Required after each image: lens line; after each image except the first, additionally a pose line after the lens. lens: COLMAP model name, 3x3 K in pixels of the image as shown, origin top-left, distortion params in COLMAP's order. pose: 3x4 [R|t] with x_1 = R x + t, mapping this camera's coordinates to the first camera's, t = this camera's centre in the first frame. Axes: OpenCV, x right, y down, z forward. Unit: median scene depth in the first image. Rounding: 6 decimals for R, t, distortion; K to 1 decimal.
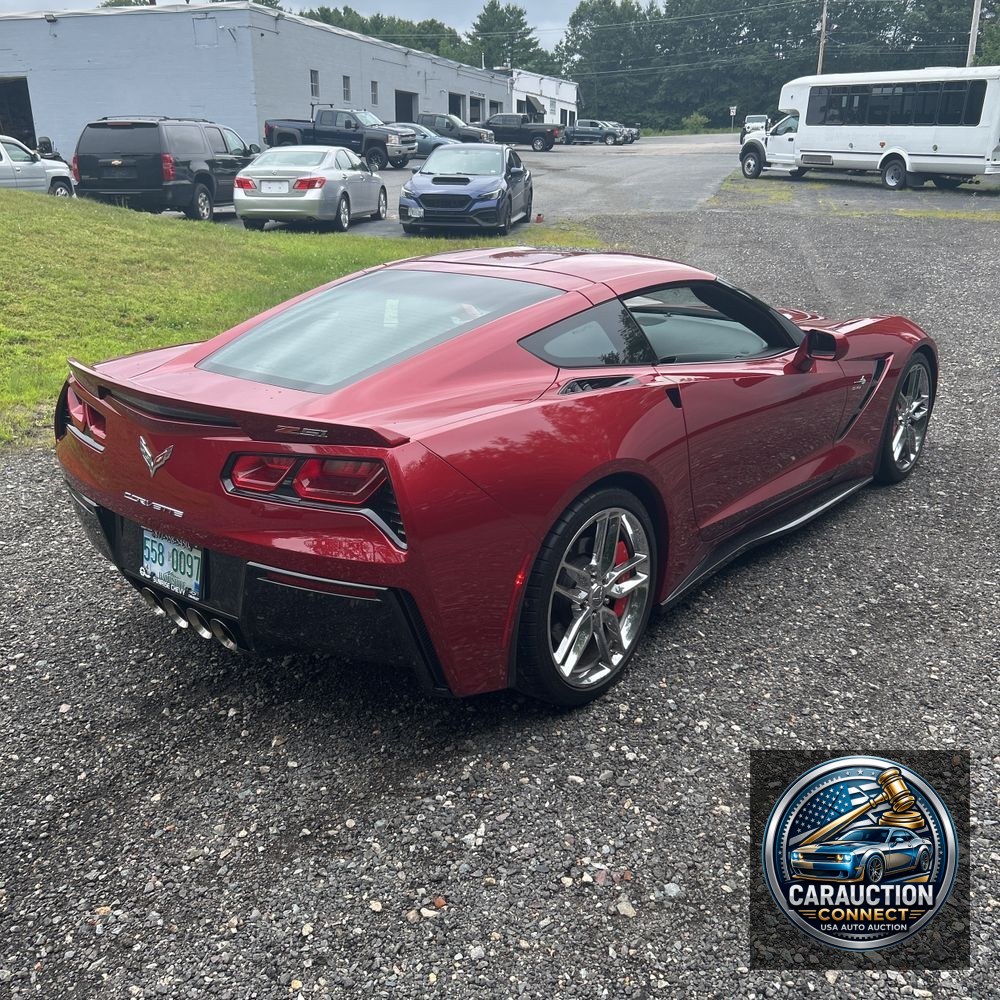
lens RADIAL K [[1012.2, 0, 497.1], [0, 1012.2, 495.3], [0, 0, 1]] dist [0.015349, 0.000000]
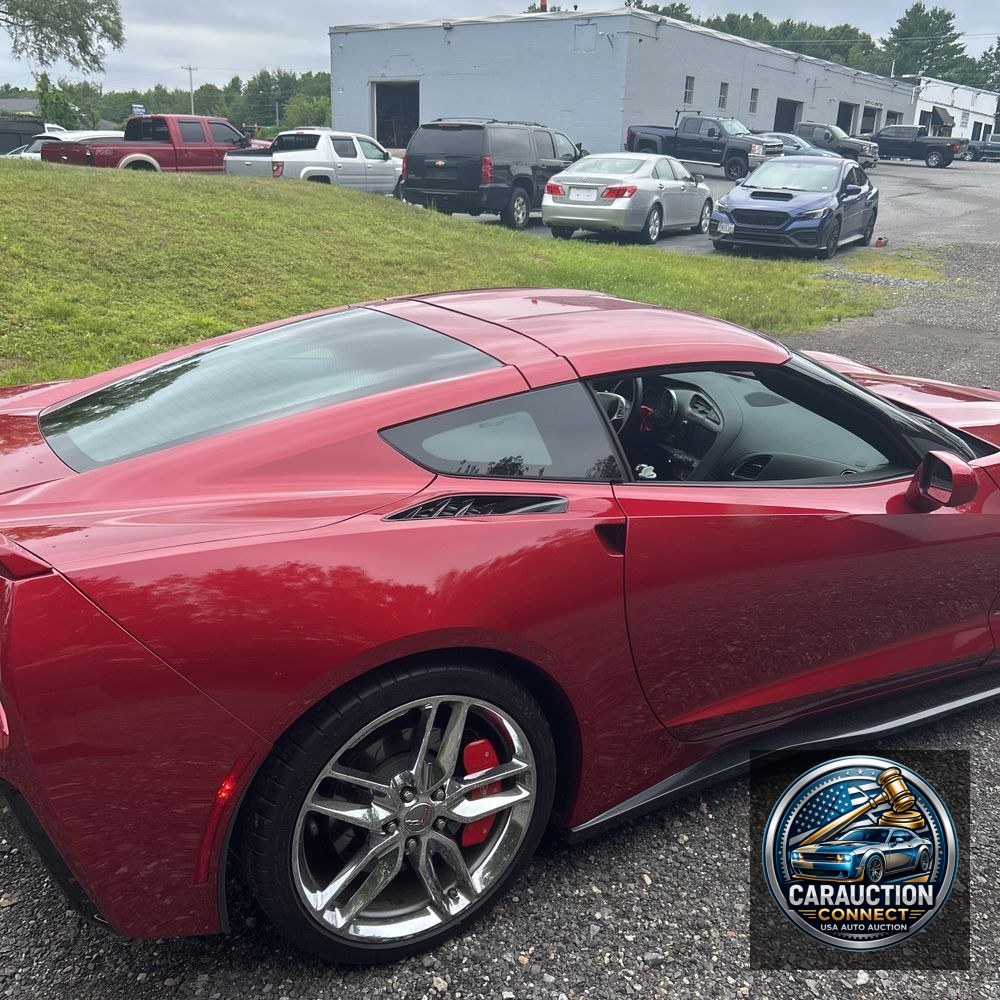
lens RADIAL K [[1012.2, 0, 492.0], [0, 1012.2, 504.1], [0, 0, 1]] dist [0.015349, 0.000000]
pose [[0.933802, 0.147438, -0.326001, 0.056863], [-0.147093, 0.988785, 0.025857, -0.022661], [0.326157, 0.023807, 0.945016, 0.061361]]
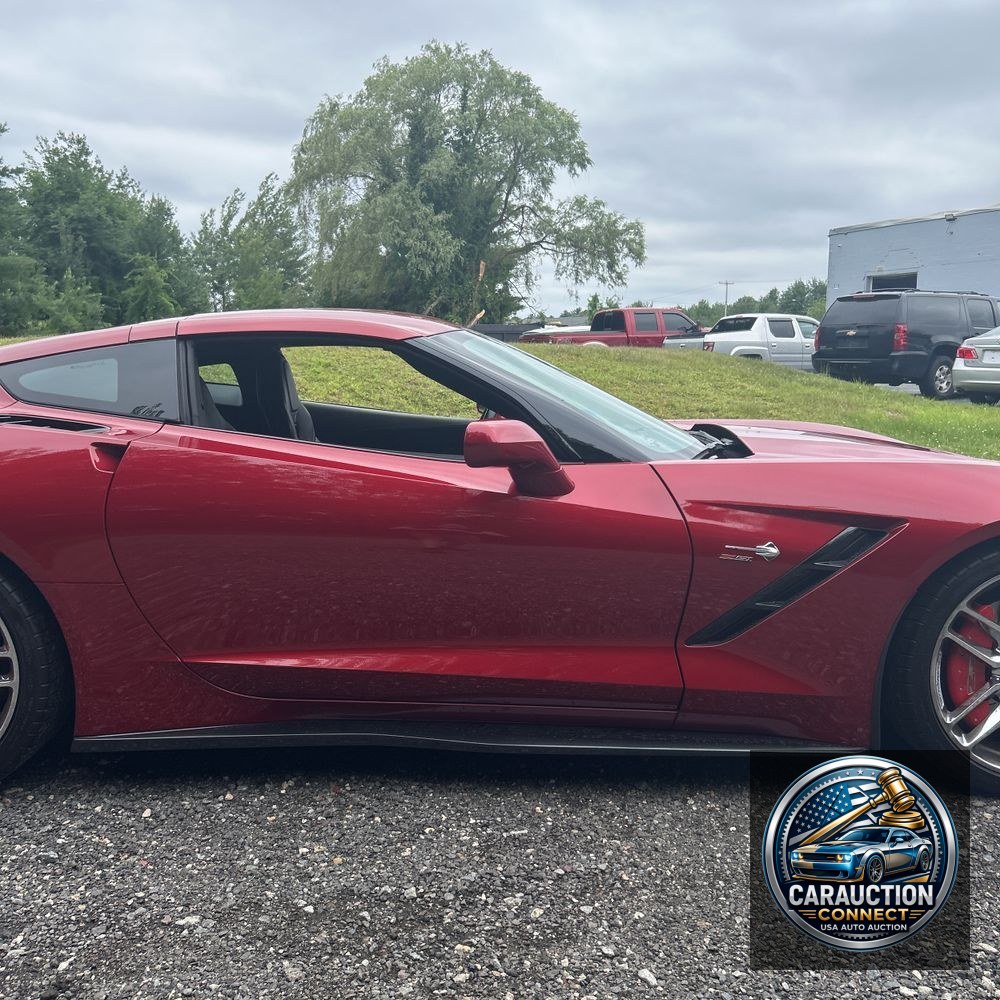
lens RADIAL K [[1012.2, 0, 498.5], [0, 1012.2, 495.1], [0, 0, 1]] dist [0.015349, 0.000000]
pose [[0.648234, 0.113137, -0.752989, 0.171841], [-0.250472, 0.965550, -0.070551, -0.015776], [0.719067, 0.234336, 0.654240, 0.132234]]
